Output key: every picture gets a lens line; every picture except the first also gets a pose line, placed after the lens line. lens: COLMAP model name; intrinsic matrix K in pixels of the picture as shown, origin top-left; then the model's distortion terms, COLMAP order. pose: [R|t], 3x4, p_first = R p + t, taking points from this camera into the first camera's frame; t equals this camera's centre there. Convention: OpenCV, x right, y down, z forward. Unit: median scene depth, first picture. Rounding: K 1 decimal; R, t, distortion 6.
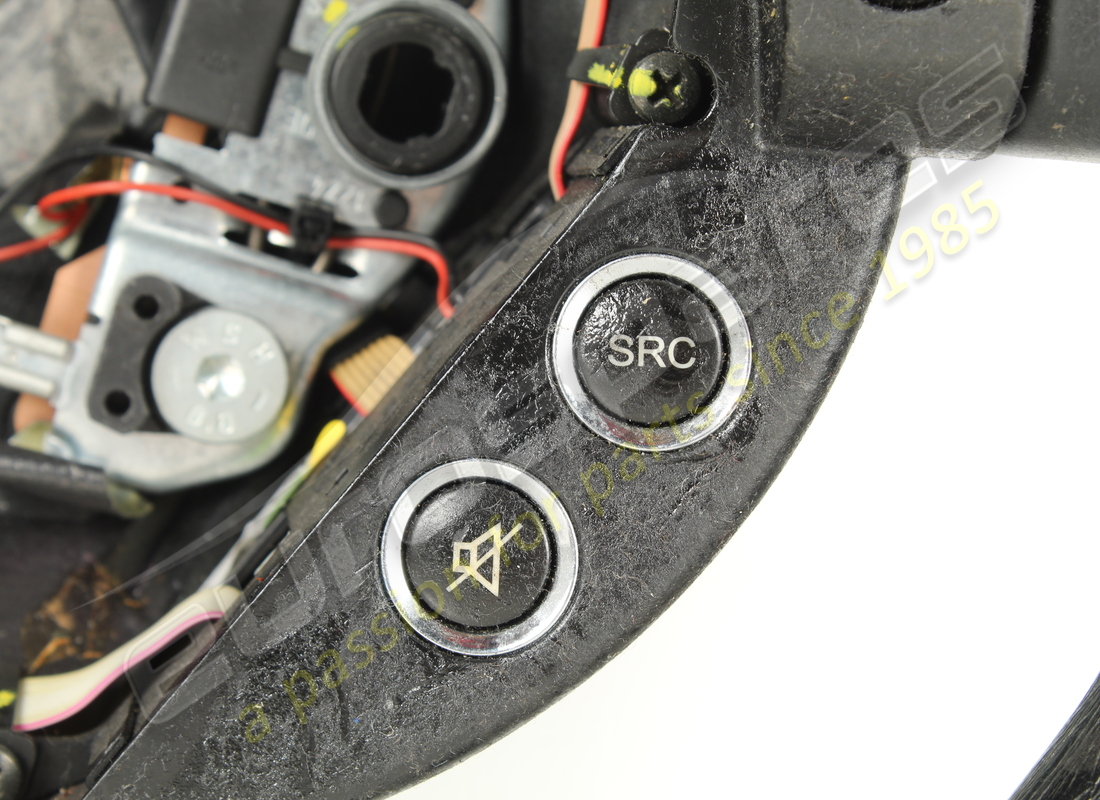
lens RADIAL K [[2767.2, 0, 550.0], [0, 2767.2, 400.0], [0, 0, 1]] dist [0.037499, 0.335297]
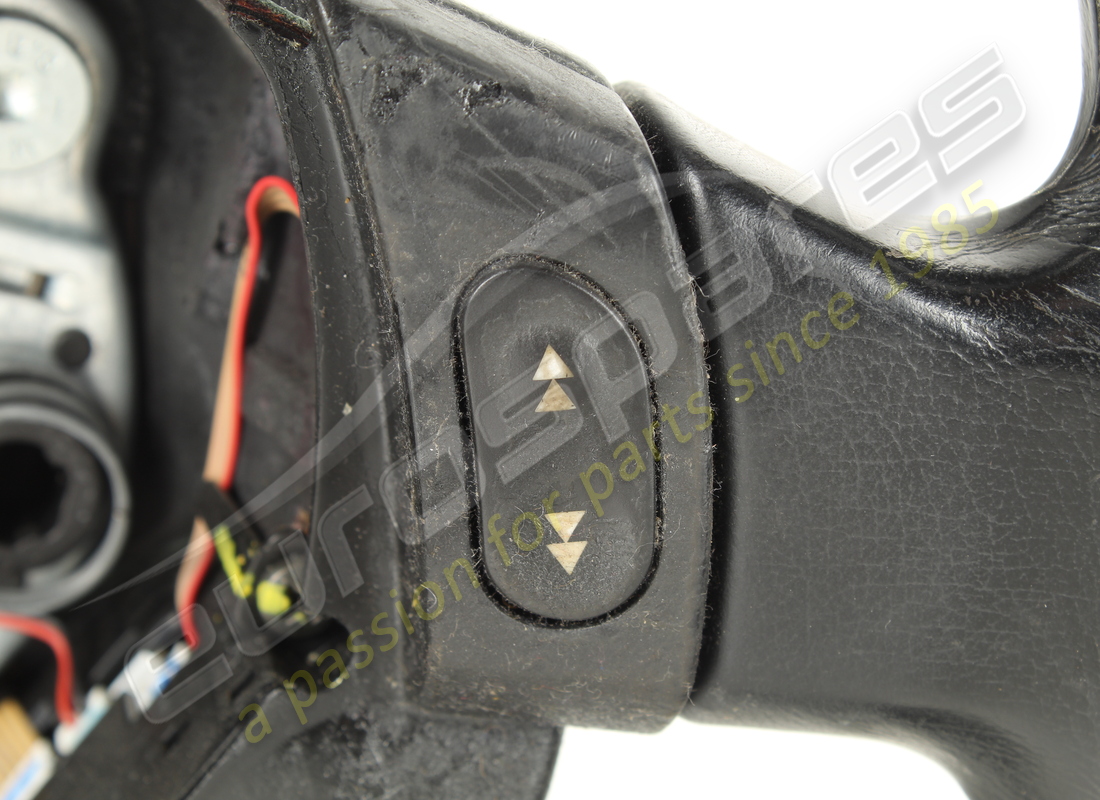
lens RADIAL K [[2767.2, 0, 550.0], [0, 2767.2, 400.0], [0, 0, 1]] dist [0.037499, 0.335297]
pose [[0.994945, -0.013976, 0.099448, 0.037019], [-0.007128, 0.977945, 0.208743, -0.392602], [-0.100172, -0.208397, 0.972901, 0.150143]]
